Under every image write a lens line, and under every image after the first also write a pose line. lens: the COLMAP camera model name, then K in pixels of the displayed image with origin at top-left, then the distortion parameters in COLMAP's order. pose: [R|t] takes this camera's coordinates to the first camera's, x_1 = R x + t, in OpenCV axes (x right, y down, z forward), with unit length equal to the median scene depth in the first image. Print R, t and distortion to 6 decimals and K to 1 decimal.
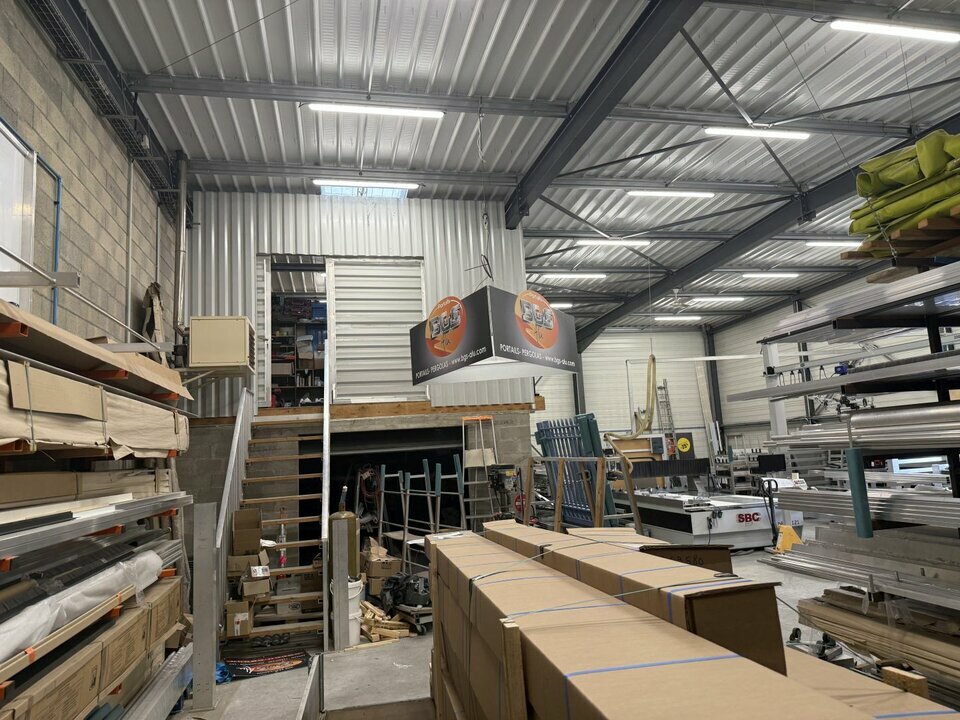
lens RADIAL K [[666.0, 0, 479.5], [0, 666.0, 361.8], [0, 0, 1]] dist [0.001022, -0.000591]
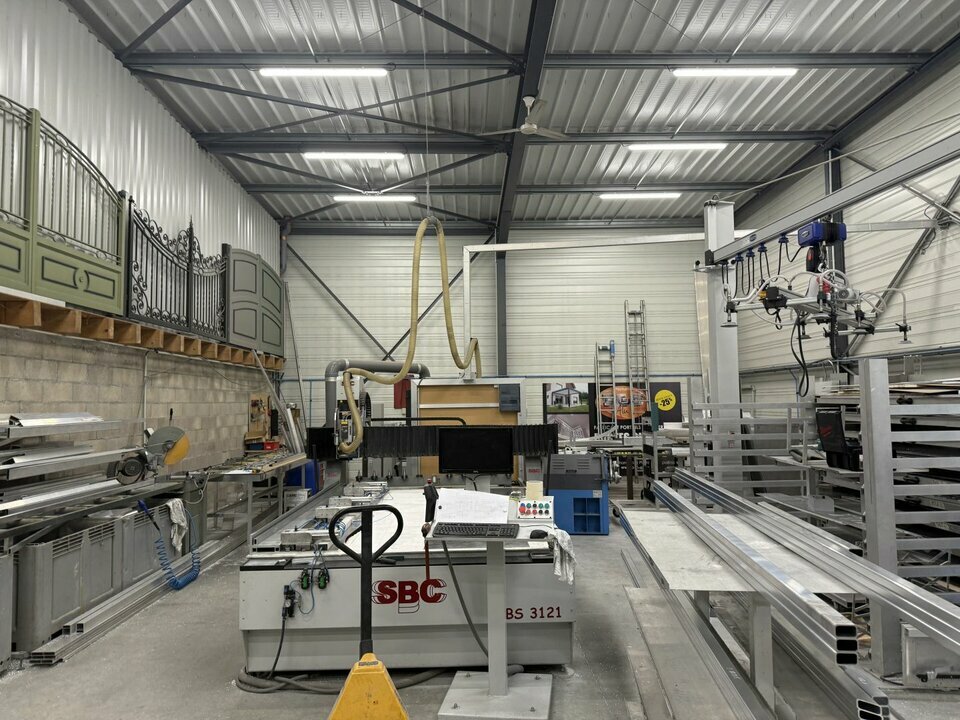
lens RADIAL K [[666.0, 0, 483.8], [0, 666.0, 359.1], [0, 0, 1]] dist [0.001022, -0.000591]
pose [[0.983300, 0.018179, -0.181082, 0.248059], [-0.005689, 0.997582, 0.069261, 0.039093], [0.181903, -0.067074, 0.981026, 0.319836]]
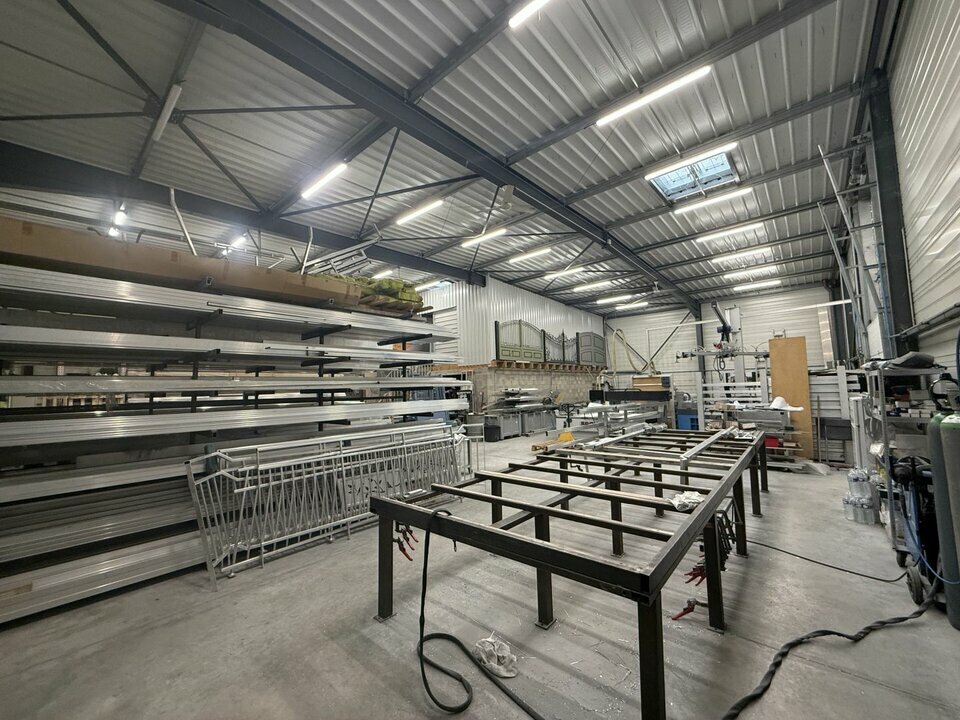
lens RADIAL K [[383.9, 0, 481.9], [0, 383.9, 359.8], [0, 0, 1]] dist [0.000462, 0.000017]
pose [[0.599780, -0.030455, -0.799585, 0.514679], [0.102073, 0.994024, 0.038706, -0.001718], [0.793628, -0.104831, 0.599304, 0.091485]]
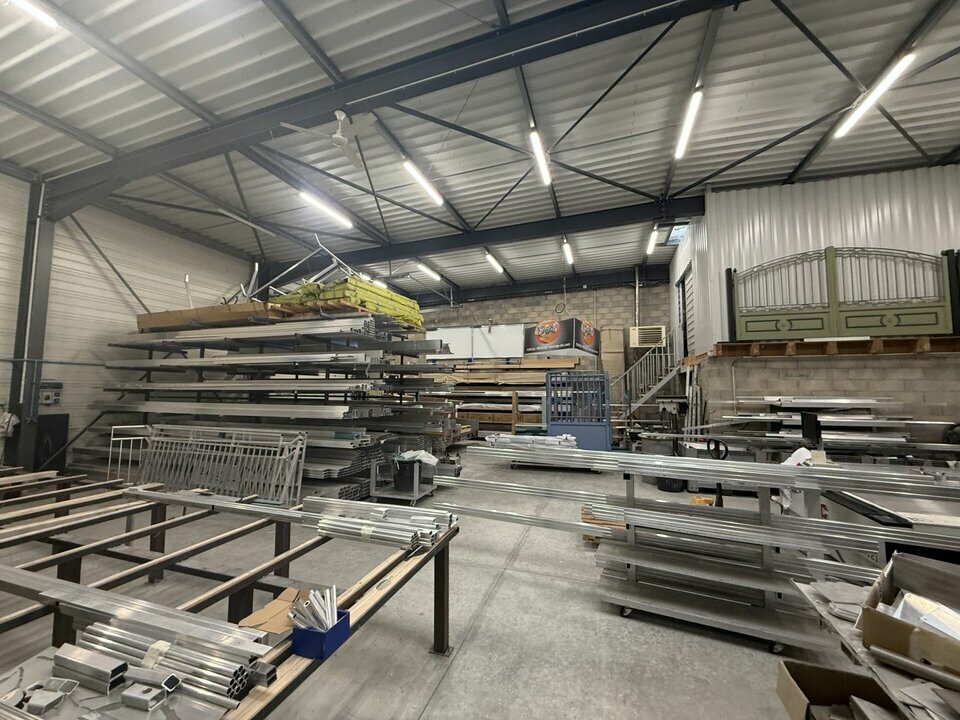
lens RADIAL K [[383.9, 0, 481.1], [0, 383.9, 360.9], [0, 0, 1]] dist [0.000462, 0.000017]
pose [[-0.498550, -0.025773, -0.866478, 0.425320], [0.128021, 0.986408, -0.103000, 0.046139], [0.857356, -0.162278, -0.488474, 0.447264]]
